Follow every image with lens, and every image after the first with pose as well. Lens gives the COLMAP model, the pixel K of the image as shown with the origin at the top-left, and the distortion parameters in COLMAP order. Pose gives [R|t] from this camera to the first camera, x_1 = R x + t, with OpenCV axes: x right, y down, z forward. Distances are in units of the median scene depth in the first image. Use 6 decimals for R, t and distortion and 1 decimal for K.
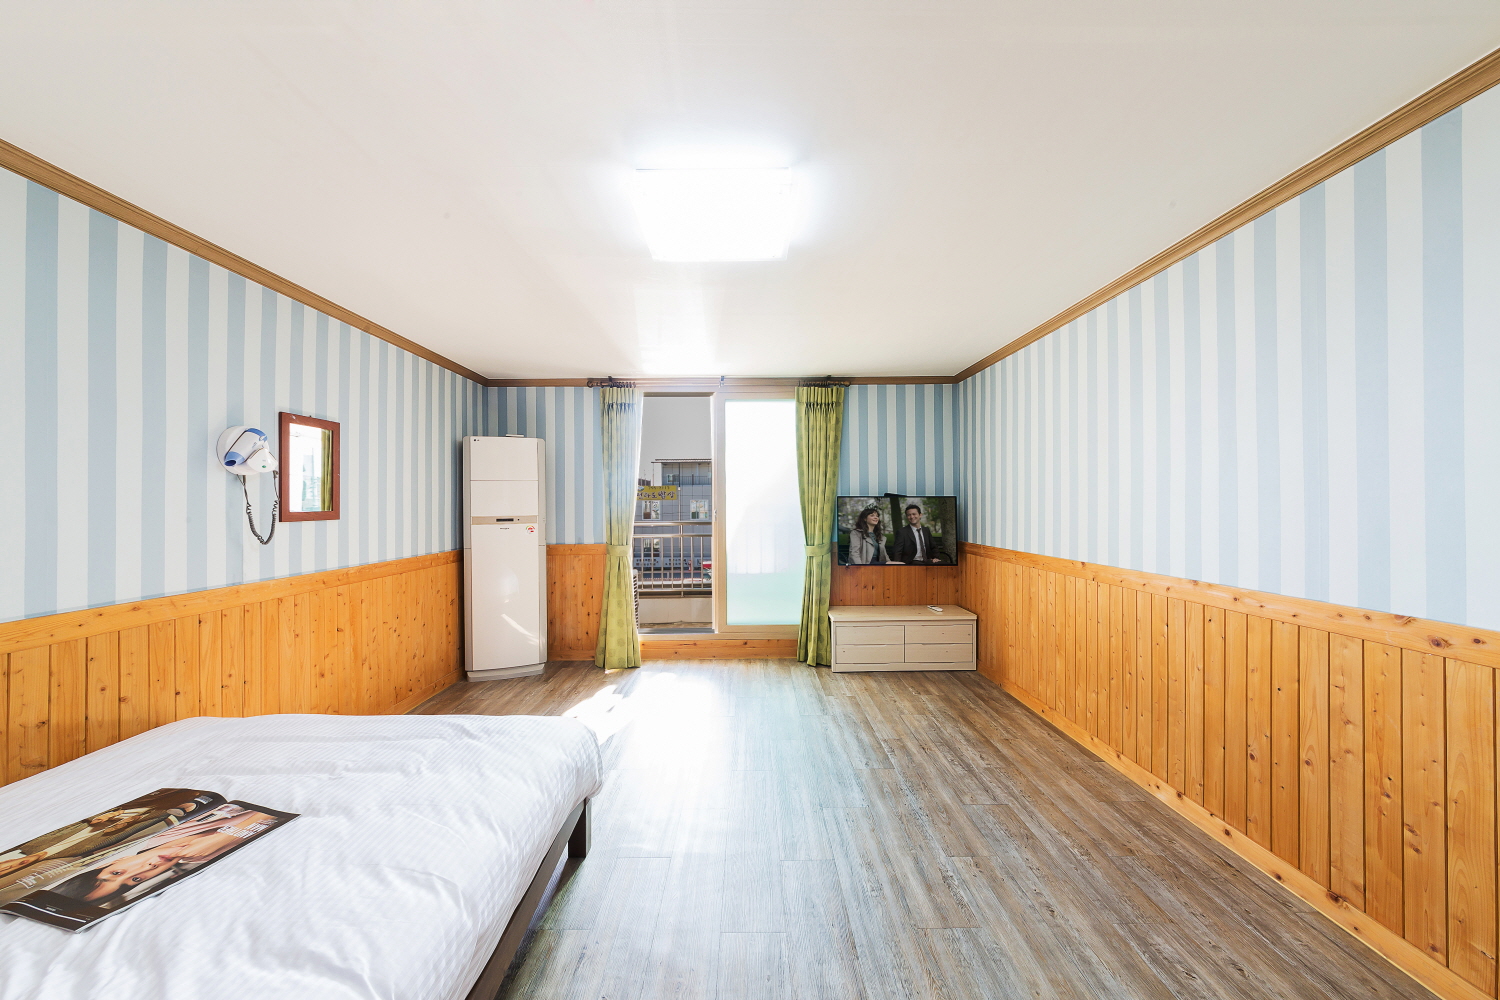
lens RADIAL K [[543.2, 0, 750.0], [0, 543.2, 500.0], [0, 0, 1]] dist [-0.000428, -0.000071]
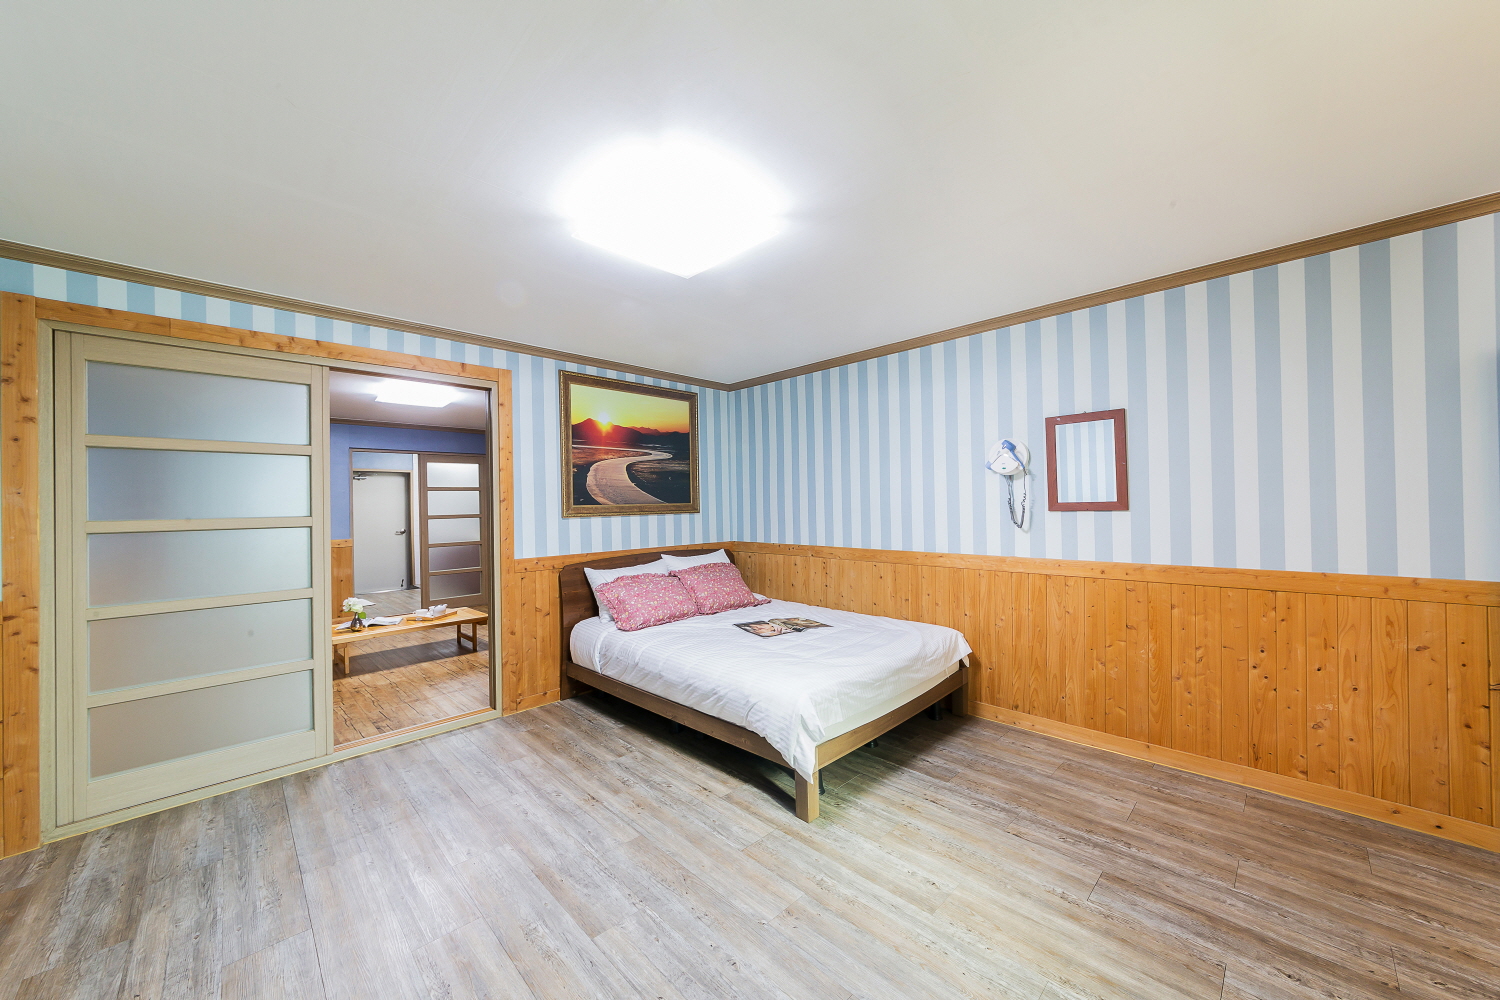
lens RADIAL K [[543.2, 0, 750.0], [0, 543.2, 500.0], [0, 0, 1]] dist [-0.000428, -0.000071]
pose [[-0.722130, 0.015839, -0.691576, 0.386393], [0.029567, 0.999531, -0.007981, 0.006063], [0.691125, -0.026212, -0.722260, 1.268272]]
